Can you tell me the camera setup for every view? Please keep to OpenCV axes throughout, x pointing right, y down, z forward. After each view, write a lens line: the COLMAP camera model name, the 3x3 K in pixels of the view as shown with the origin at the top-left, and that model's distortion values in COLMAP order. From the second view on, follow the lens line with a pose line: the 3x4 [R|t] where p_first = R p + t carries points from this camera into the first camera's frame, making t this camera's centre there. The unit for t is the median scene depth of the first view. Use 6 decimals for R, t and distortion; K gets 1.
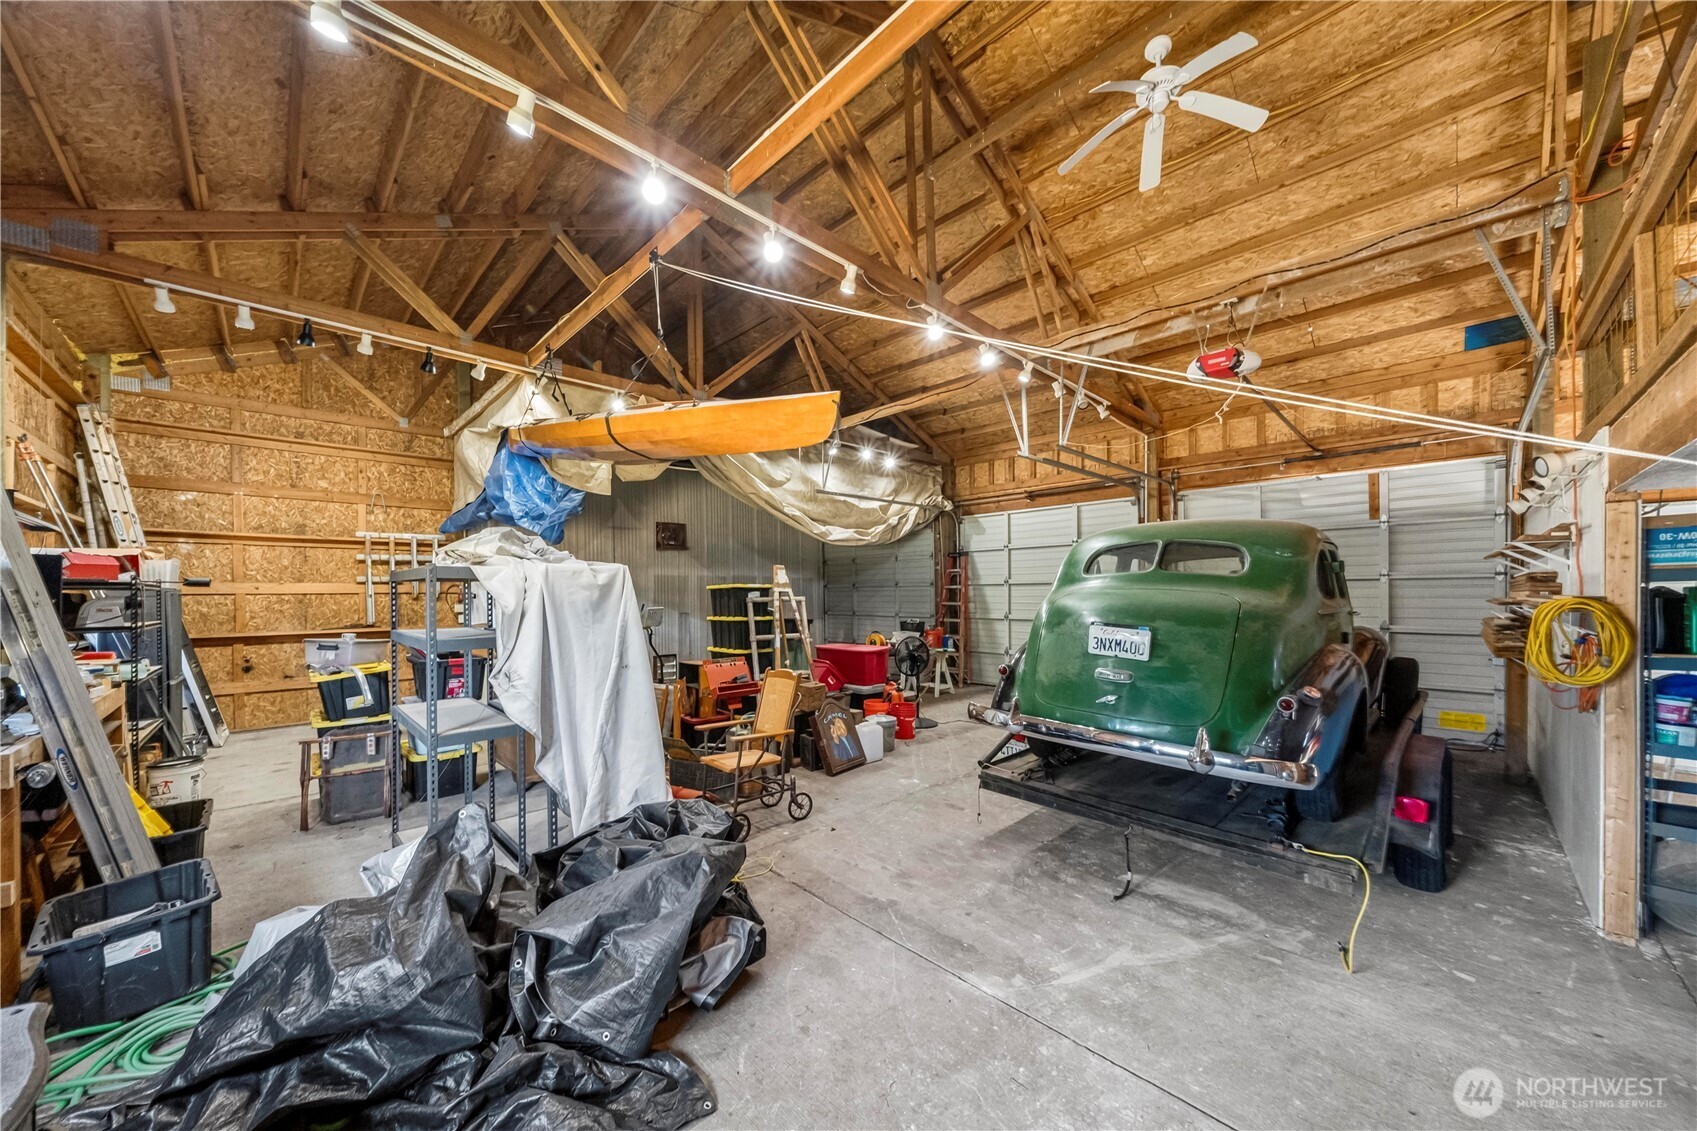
lens RADIAL K [[589.6, 0, 847.3], [0, 589.6, 596.1], [0, 0, 1]] dist [-0.007092, -0.000030]
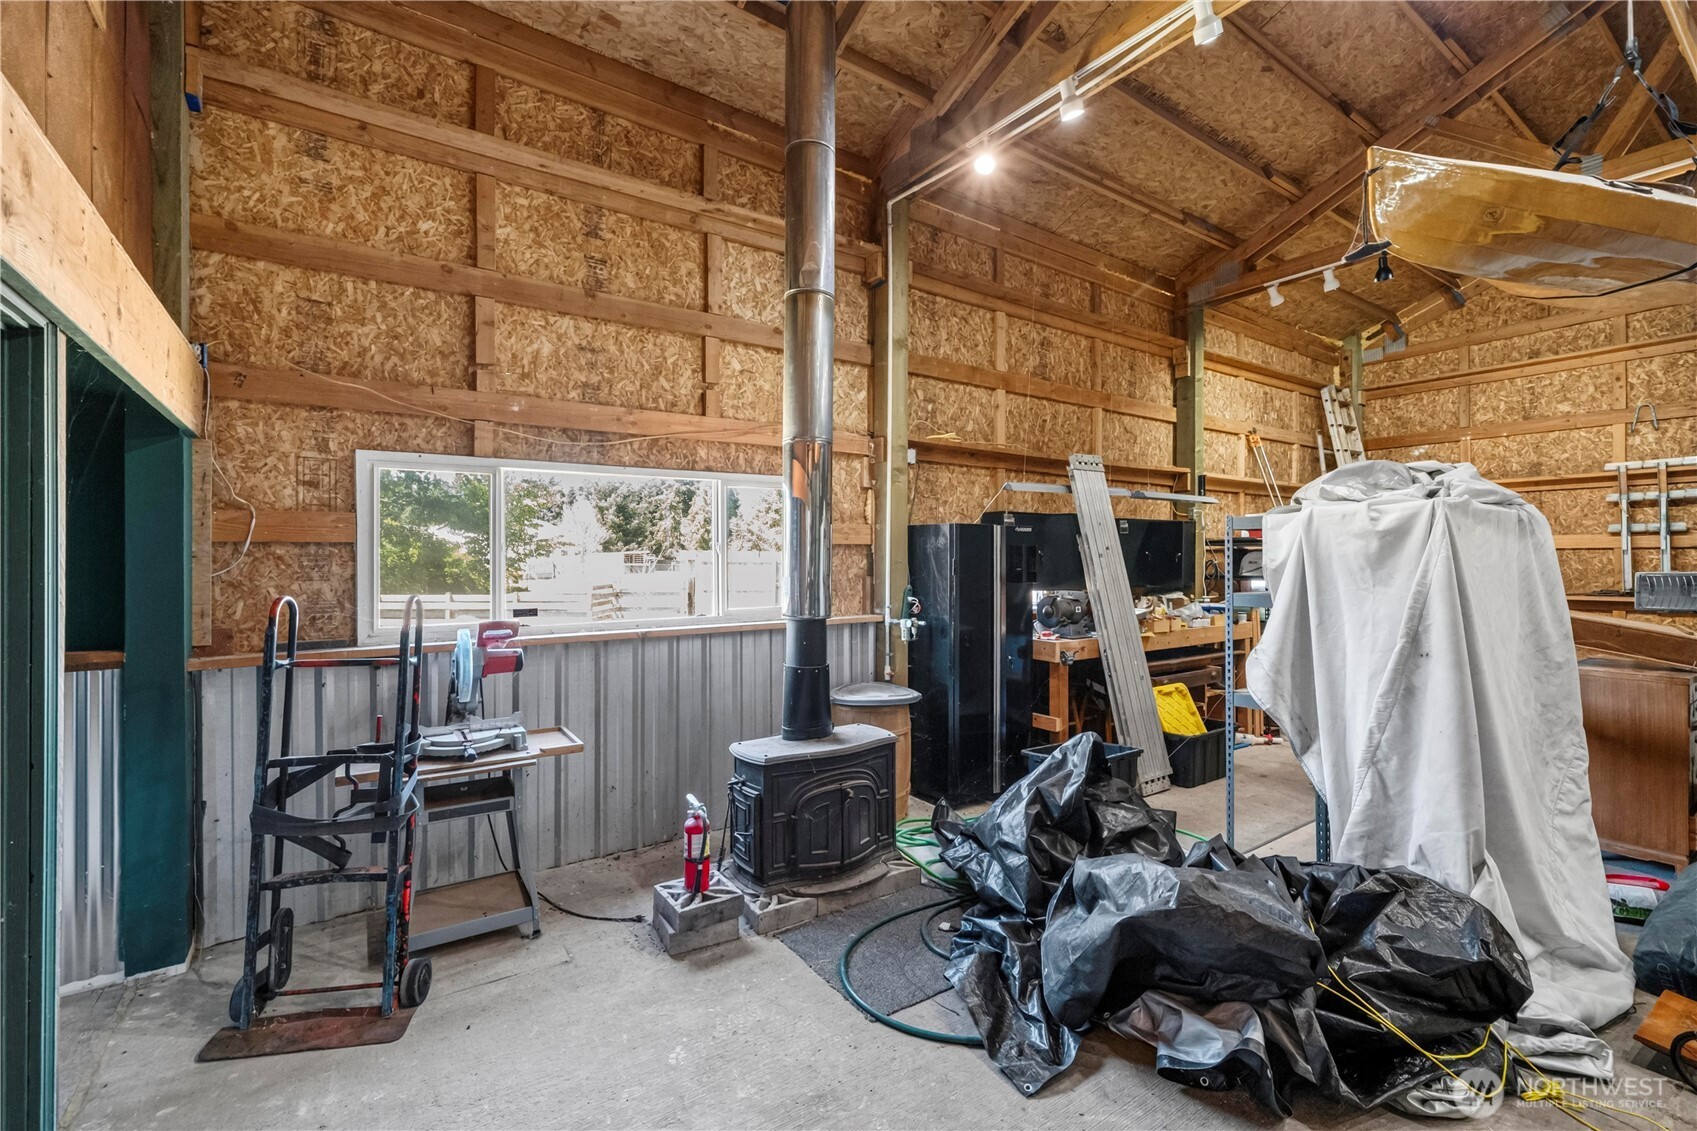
lens RADIAL K [[751.0, 0, 847.4], [0, 751.0, 554.8], [0, 0, 1]] dist [0.001197, 0.000117]
pose [[-0.161735, 0.001581, -0.986833, 0.281948], [-0.001859, 0.999996, 0.001907, 0.004425], [0.986832, 0.002143, -0.161732, 0.256144]]
